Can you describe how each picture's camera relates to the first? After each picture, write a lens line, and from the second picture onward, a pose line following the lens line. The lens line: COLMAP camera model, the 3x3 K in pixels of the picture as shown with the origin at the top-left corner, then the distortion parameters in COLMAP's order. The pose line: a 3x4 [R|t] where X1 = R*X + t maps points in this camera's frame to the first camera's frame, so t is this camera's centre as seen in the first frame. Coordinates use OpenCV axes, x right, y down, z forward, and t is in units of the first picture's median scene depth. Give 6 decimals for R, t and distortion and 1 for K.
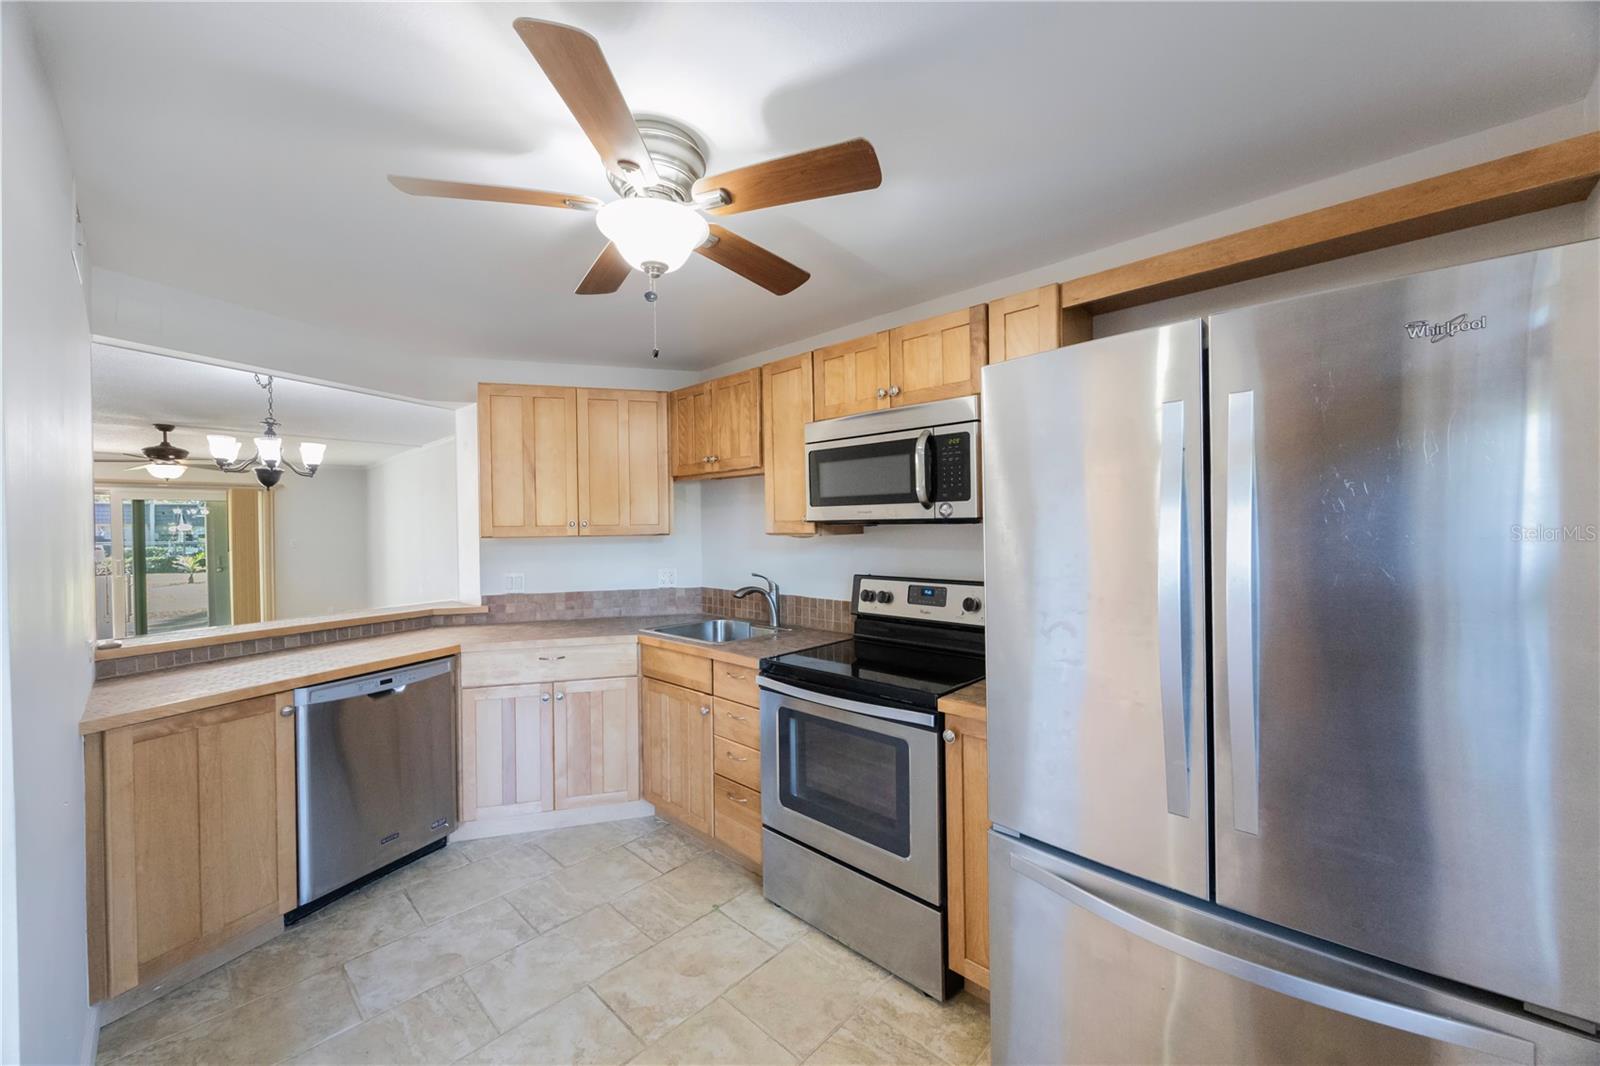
lens RADIAL K [[605.8, 0, 814.4], [0, 605.8, 533.4], [0, 0, 1]] dist [-0.005519, 0.001294]
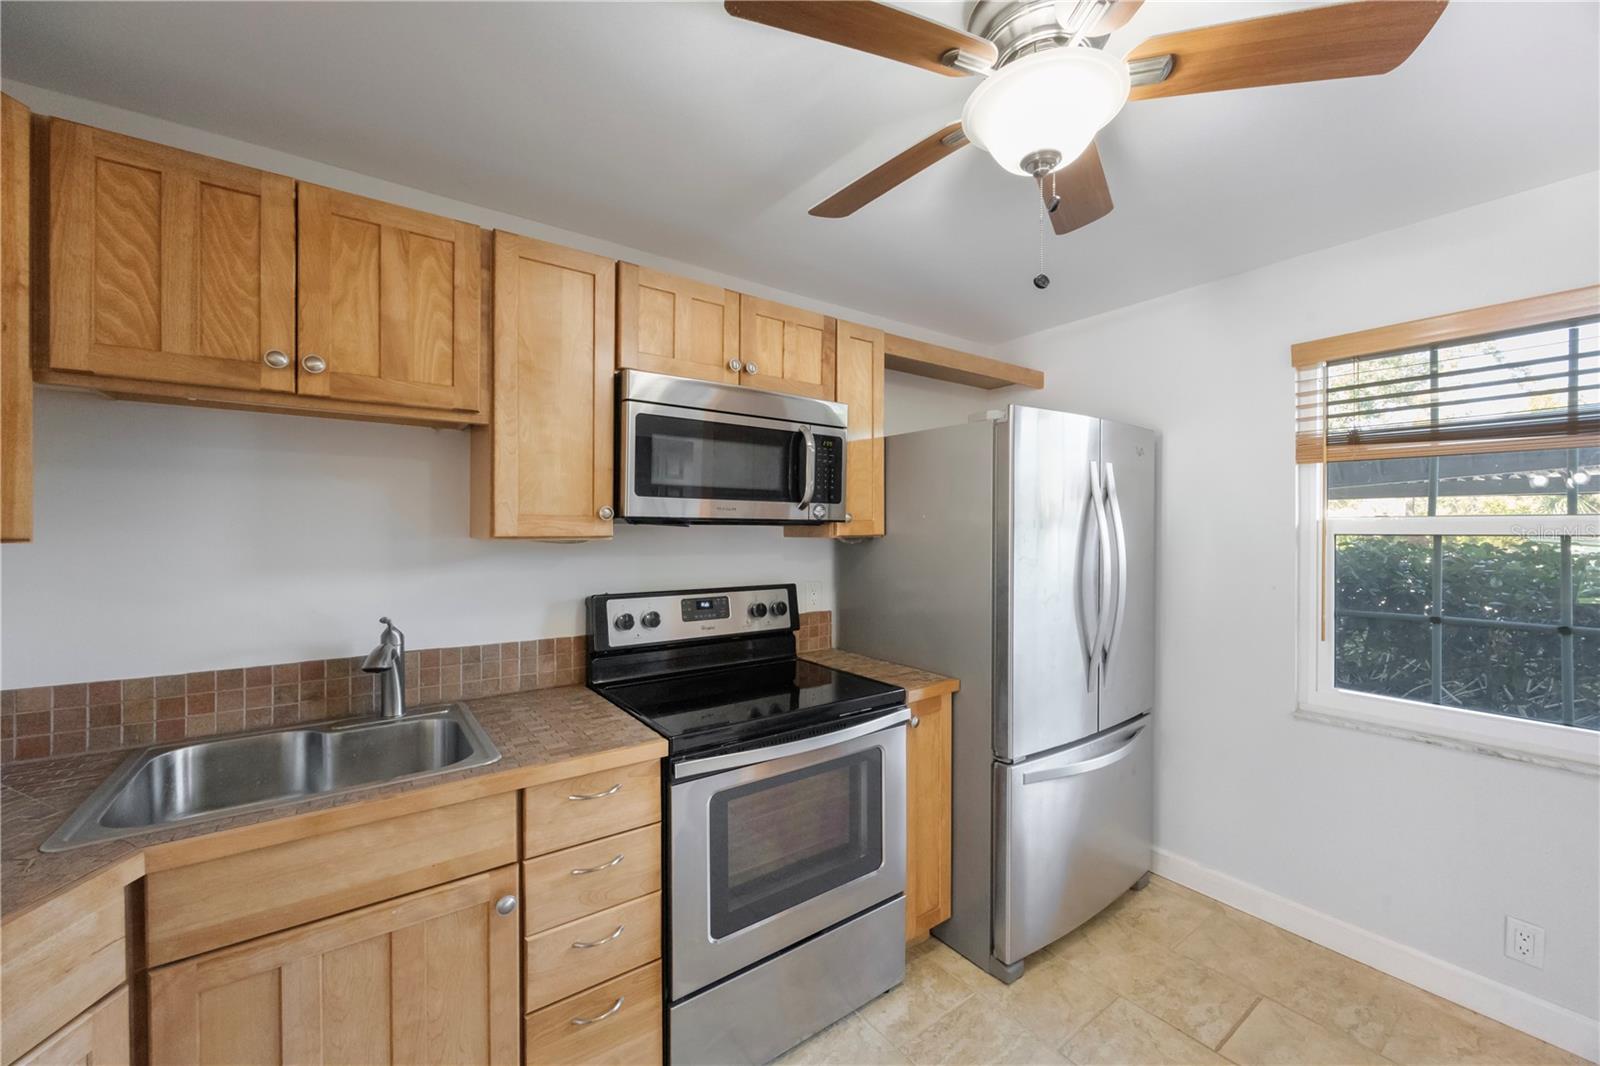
lens RADIAL K [[605.8, 0, 796.5], [0, 605.8, 530.1], [0, 0, 1]] dist [-0.005519, 0.001294]
pose [[0.204859, 0.012182, 0.978716, -0.567912], [0.004813, 0.999898, -0.013453, 0.003214], [-0.978780, 0.007467, 0.204779, 0.629768]]
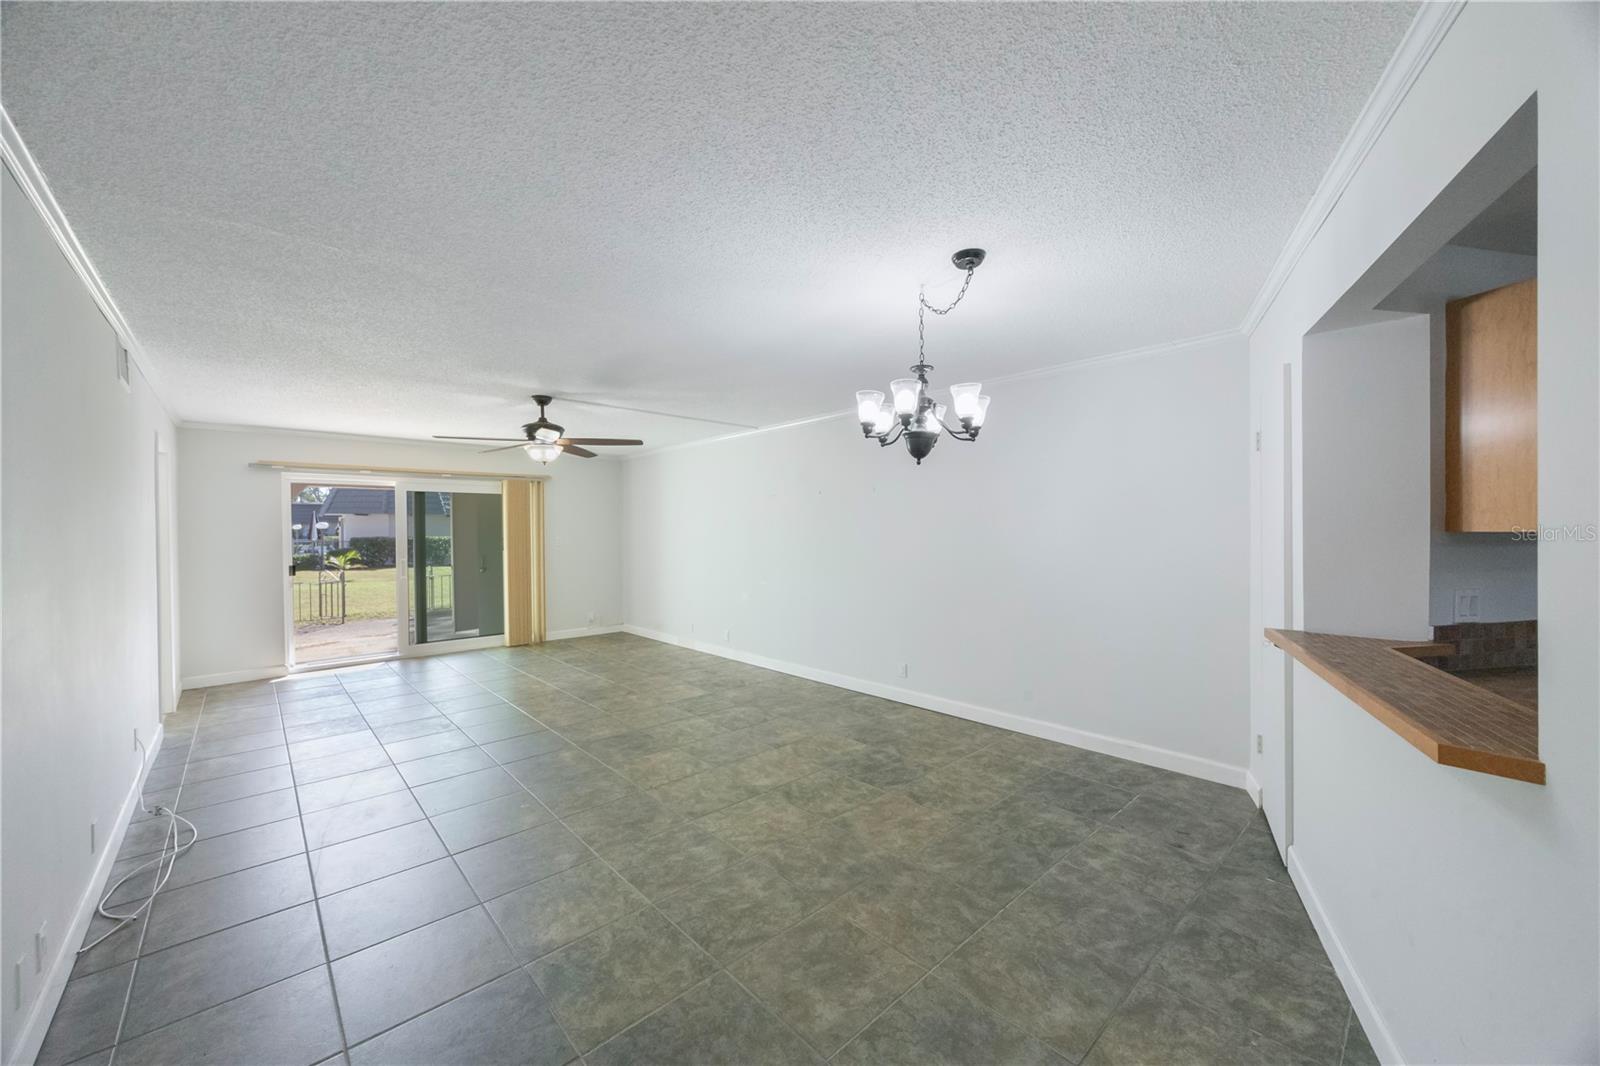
lens RADIAL K [[605.8, 0, 814.1], [0, 605.8, 540.8], [0, 0, 1]] dist [-0.005519, 0.001294]
pose [[0.997952, 0.005121, -0.063759, -1.388934], [-0.004493, 0.999940, 0.009976, 0.014633], [0.063806, -0.009669, 0.997915, 0.419839]]
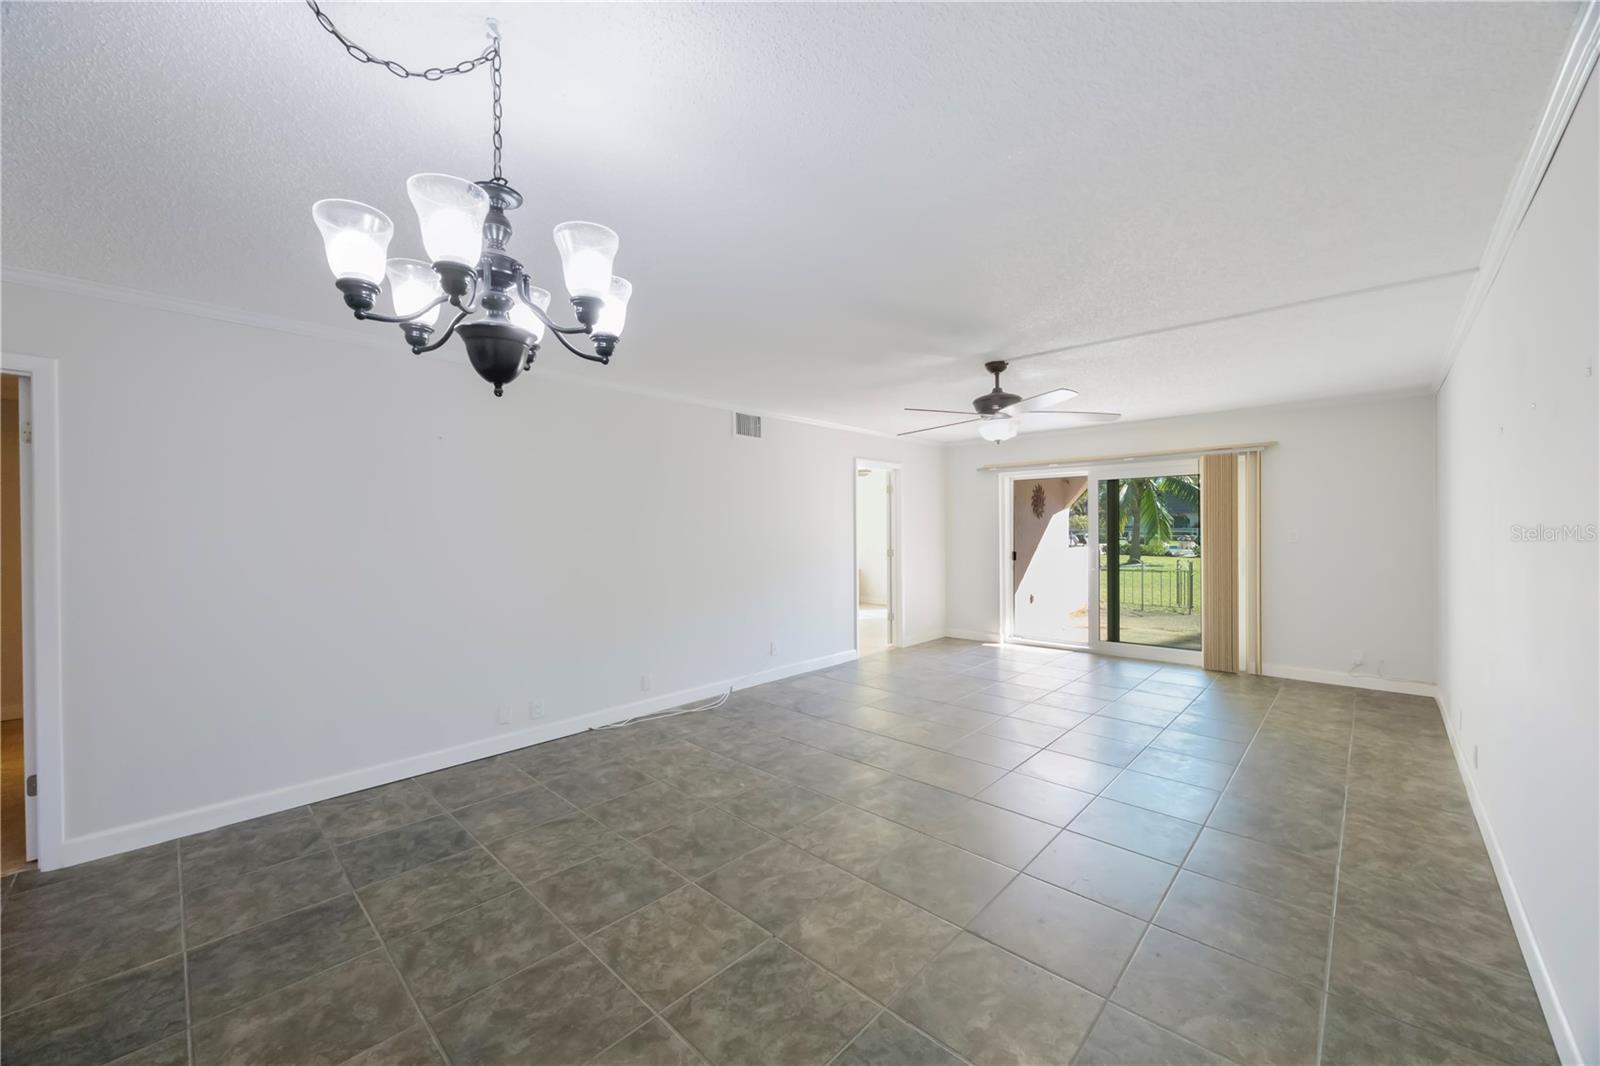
lens RADIAL K [[605.8, 0, 796.0], [0, 605.8, 533.0], [0, 0, 1]] dist [-0.005519, 0.001294]
pose [[-0.012982, 0.019848, -0.999719, -0.800671], [0.002198, 0.999801, 0.019821, 0.001154], [0.999913, -0.001940, -0.013023, 1.654373]]
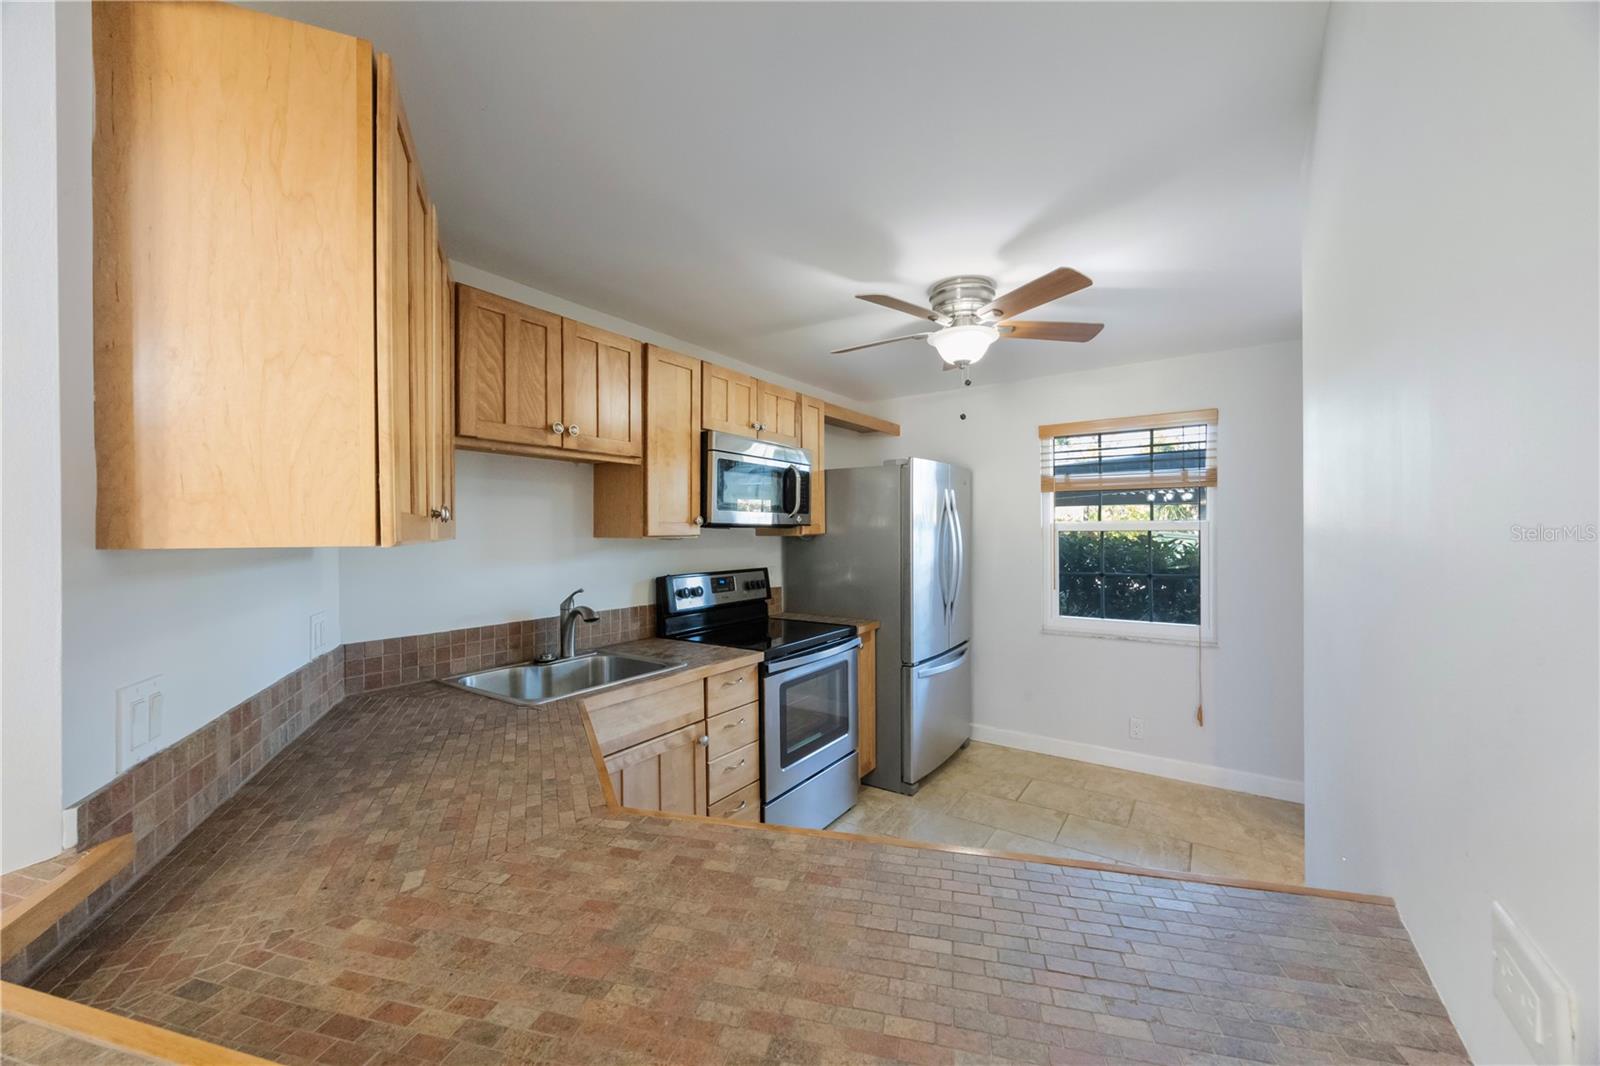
lens RADIAL K [[605.8, 0, 799.8], [0, 605.8, 529.3], [0, 0, 1]] dist [-0.005519, 0.001294]
pose [[-0.145587, 0.017076, 0.989198, -0.990503], [0.017278, 0.999742, -0.014715, 0.007822], [-0.989195, 0.014949, -0.145844, 0.925120]]
